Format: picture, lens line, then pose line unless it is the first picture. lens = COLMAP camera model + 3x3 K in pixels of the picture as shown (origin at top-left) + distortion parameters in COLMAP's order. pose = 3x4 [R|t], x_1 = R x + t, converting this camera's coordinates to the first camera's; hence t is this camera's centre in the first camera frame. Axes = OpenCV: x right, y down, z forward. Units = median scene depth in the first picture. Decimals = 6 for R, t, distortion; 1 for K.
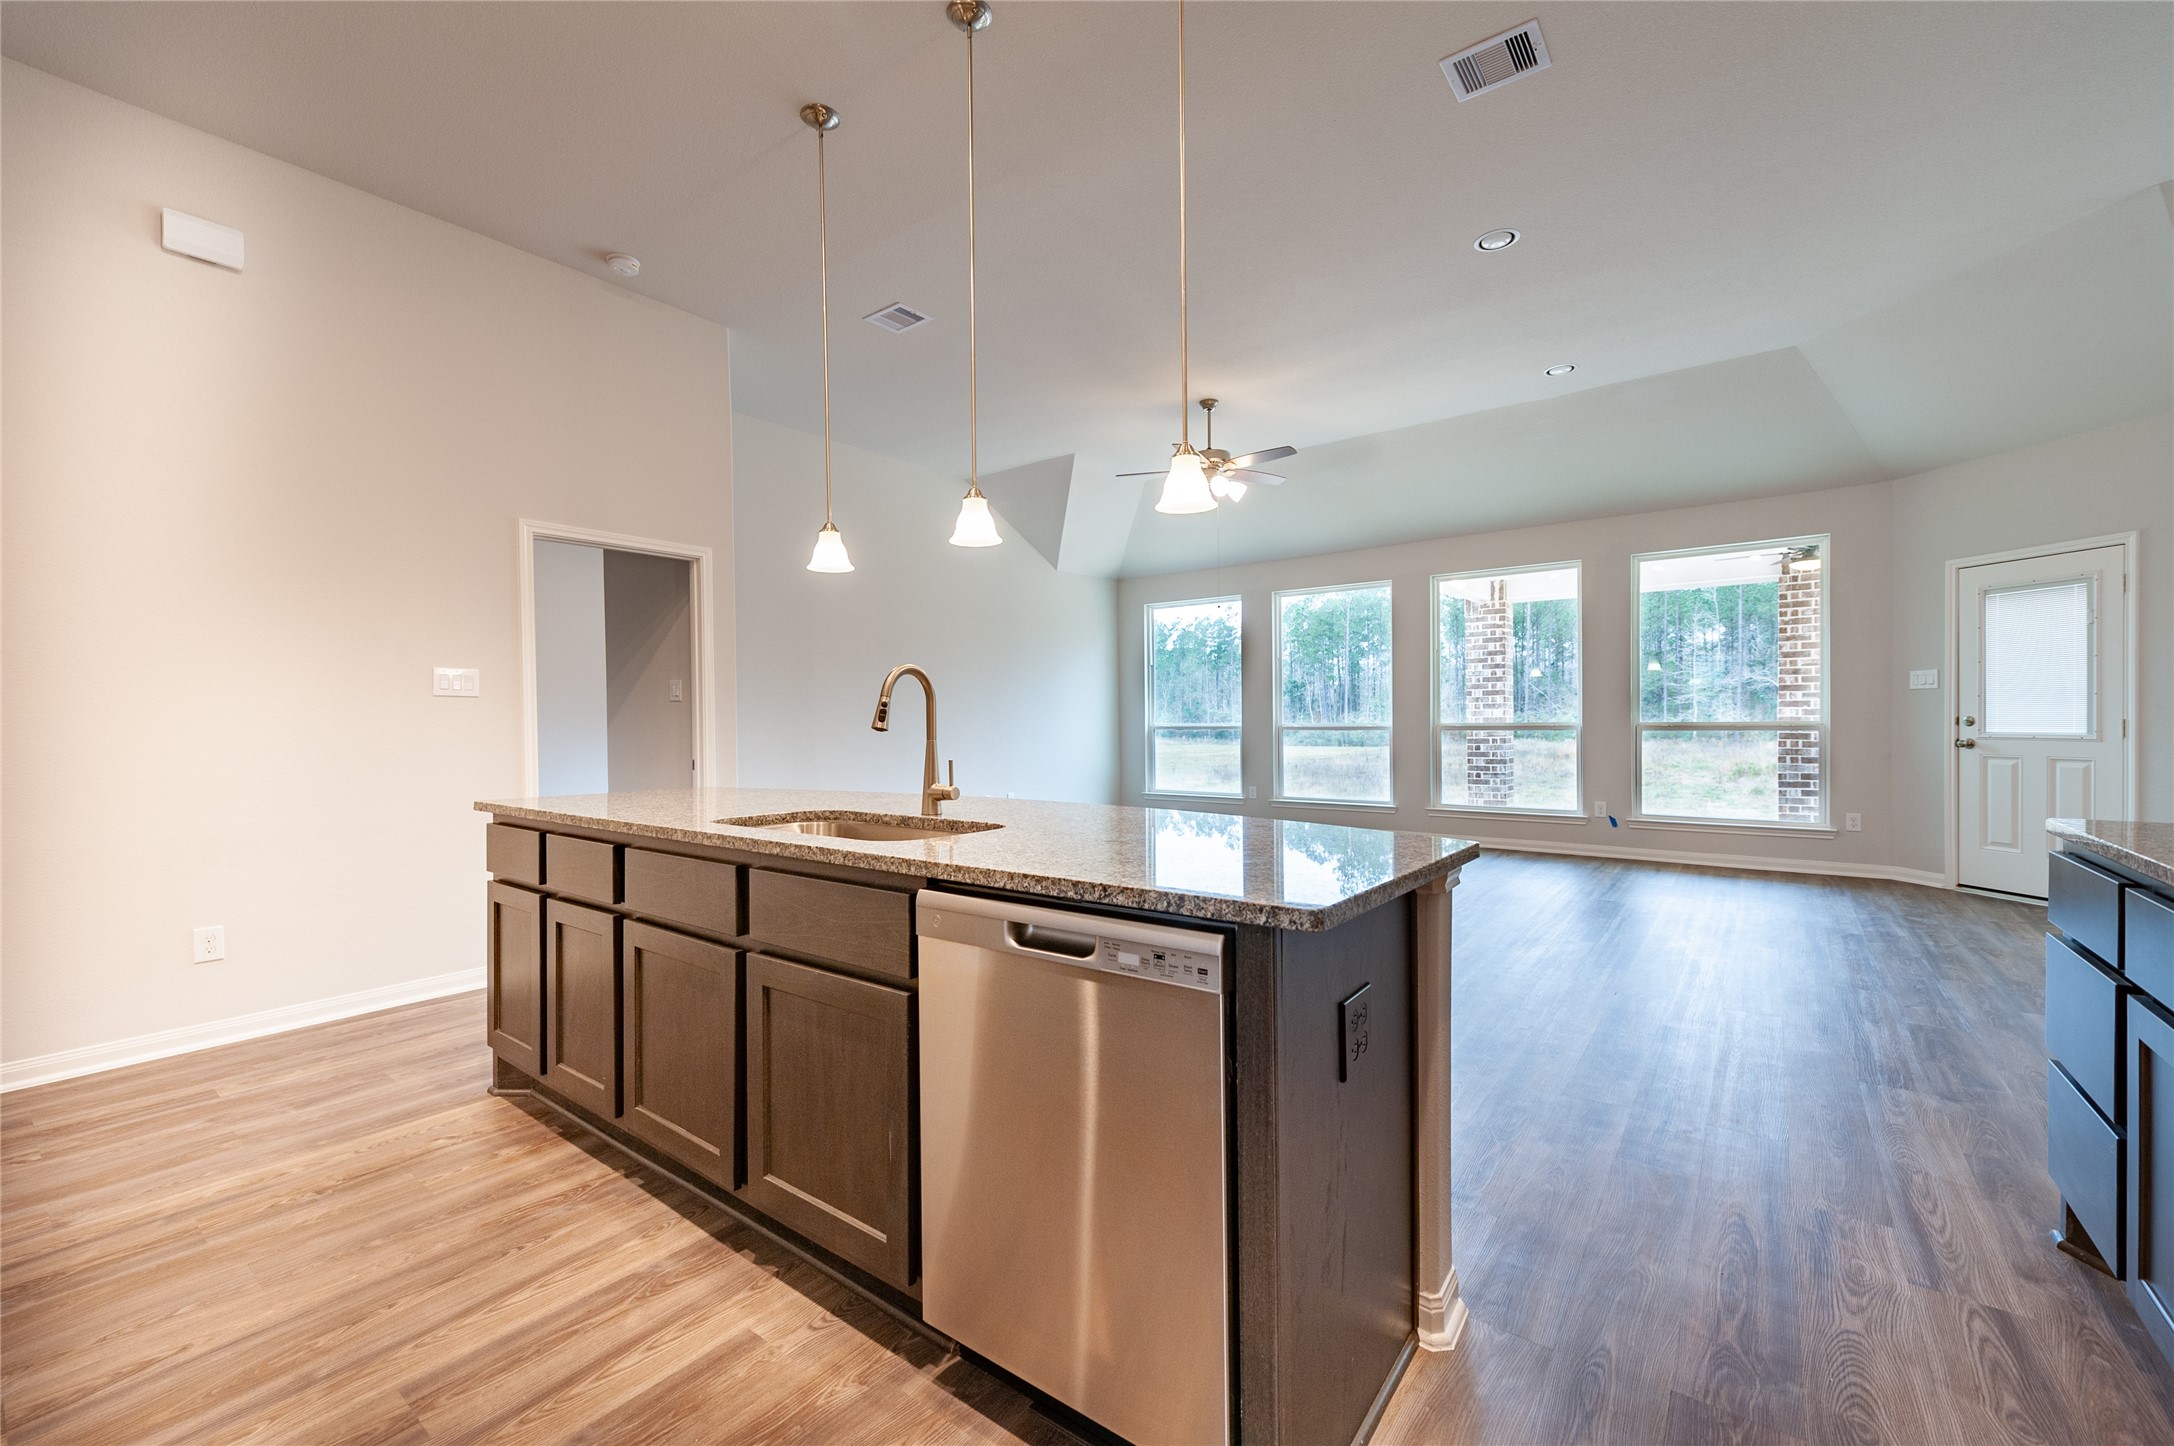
lens RADIAL K [[882.2, 0, 1086.4], [0, 882.2, 727.9], [0, 0, 1]] dist [0.000207, 0.000091]
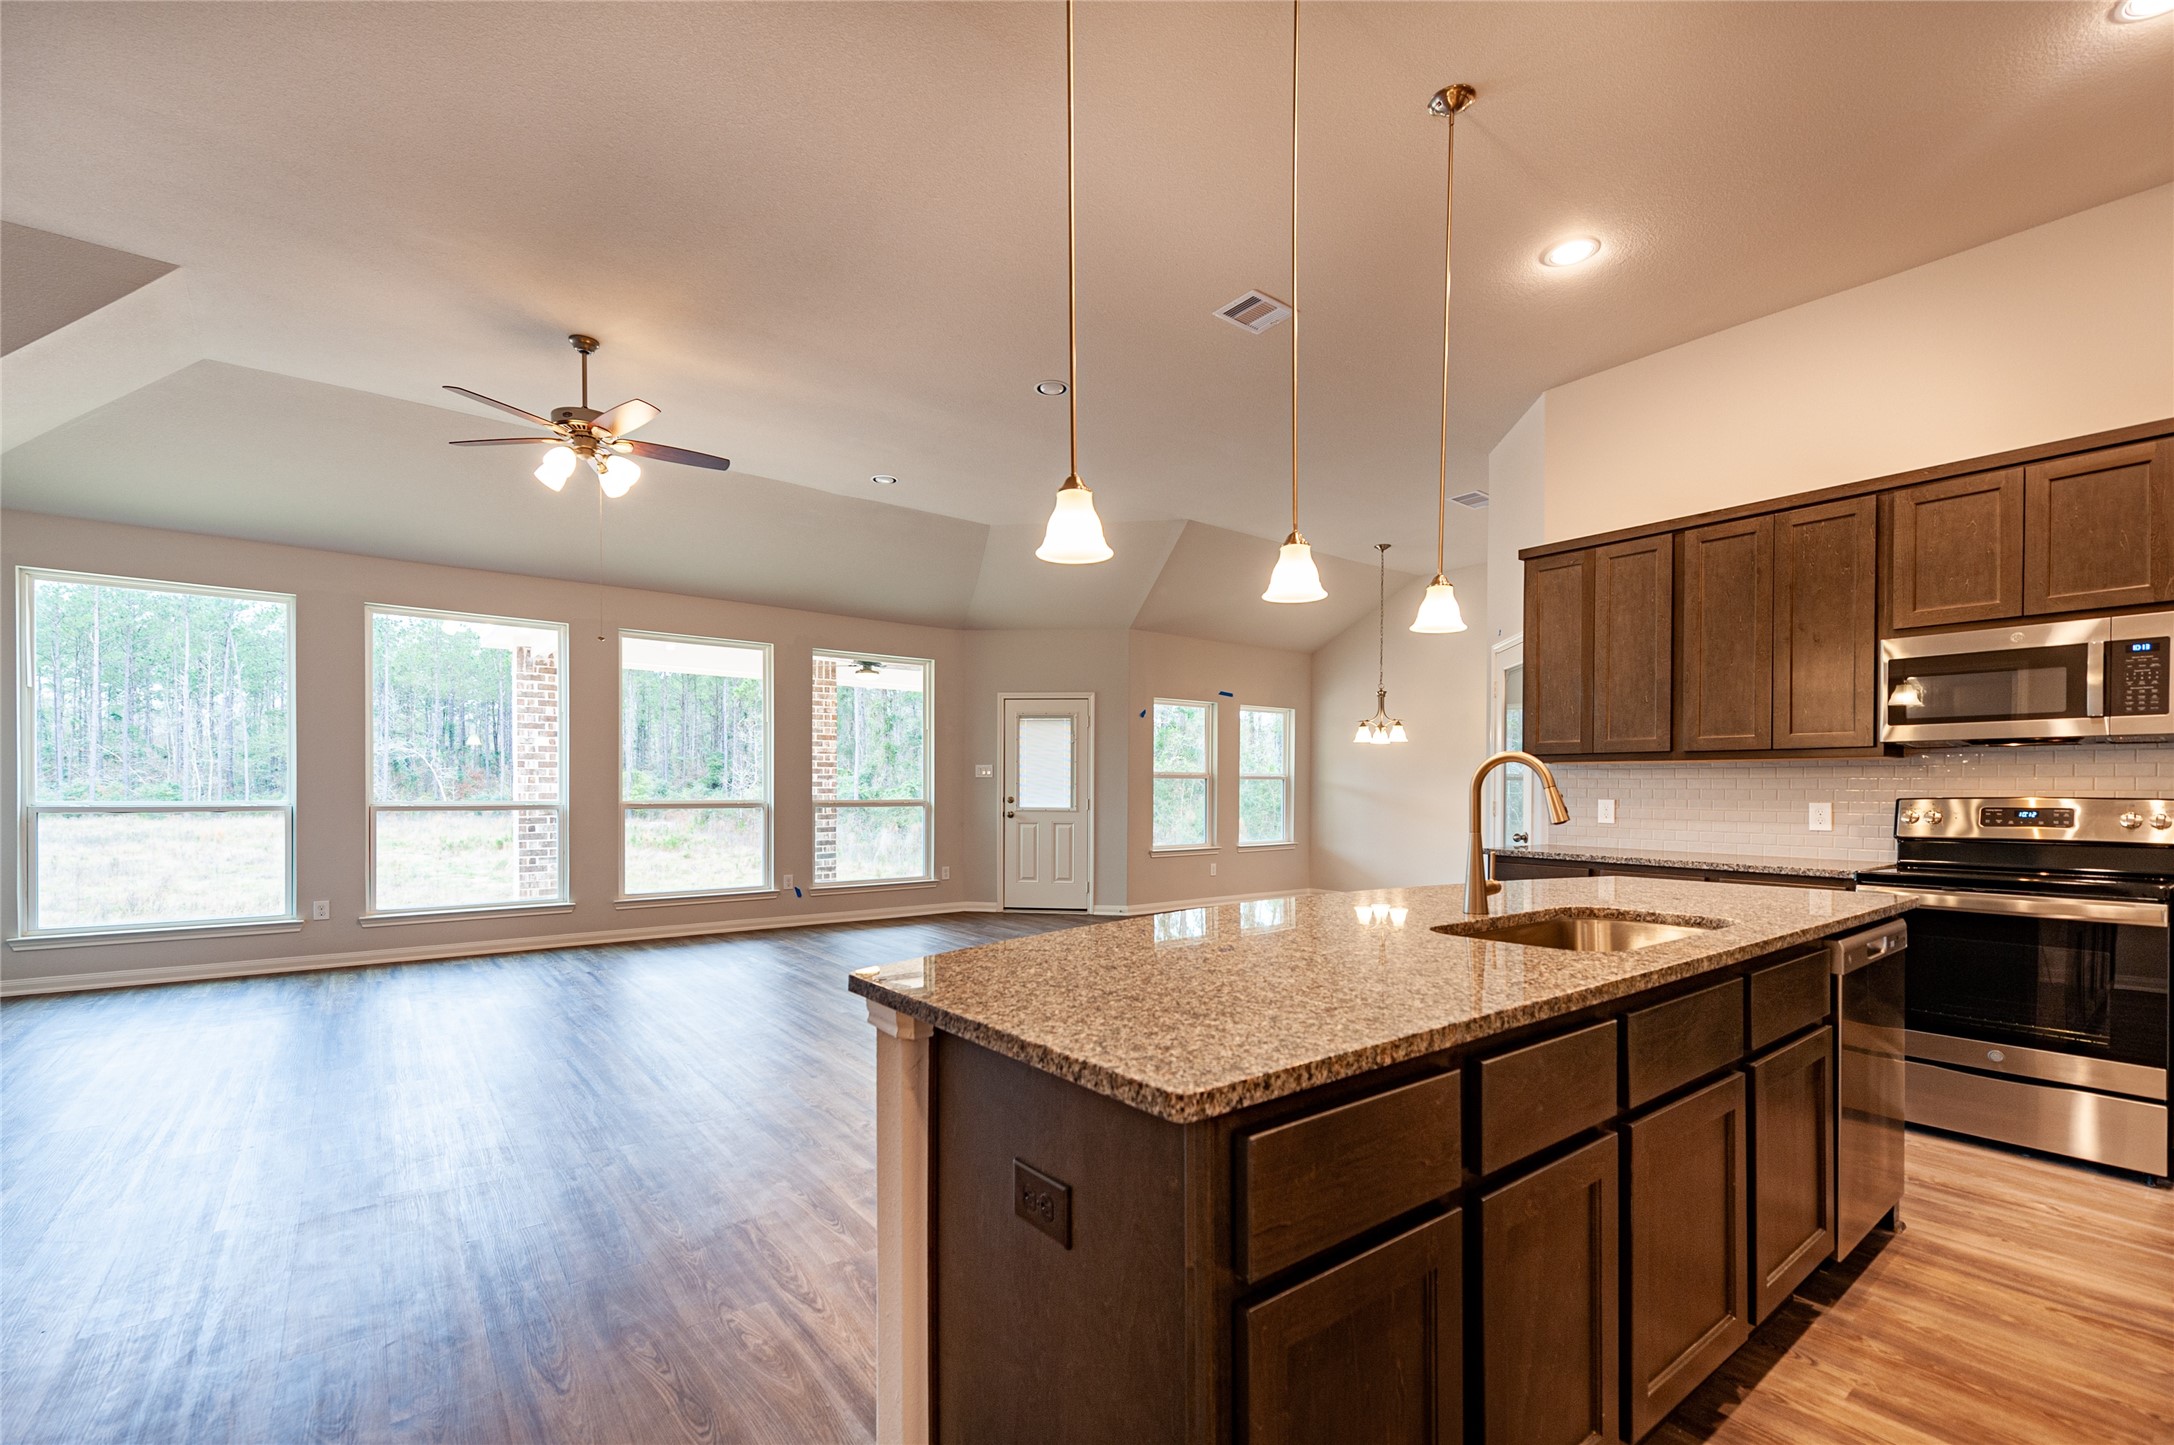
lens RADIAL K [[916.2, 0, 1088.9], [0, 916.2, 790.9], [0, 0, 1]] dist [0.013494, 0.000033]
pose [[0.246052, 0.007700, 0.969226, -0.465271], [0.002432, 0.999960, -0.008561, -0.008618], [-0.969254, 0.004463, 0.246023, 0.444378]]
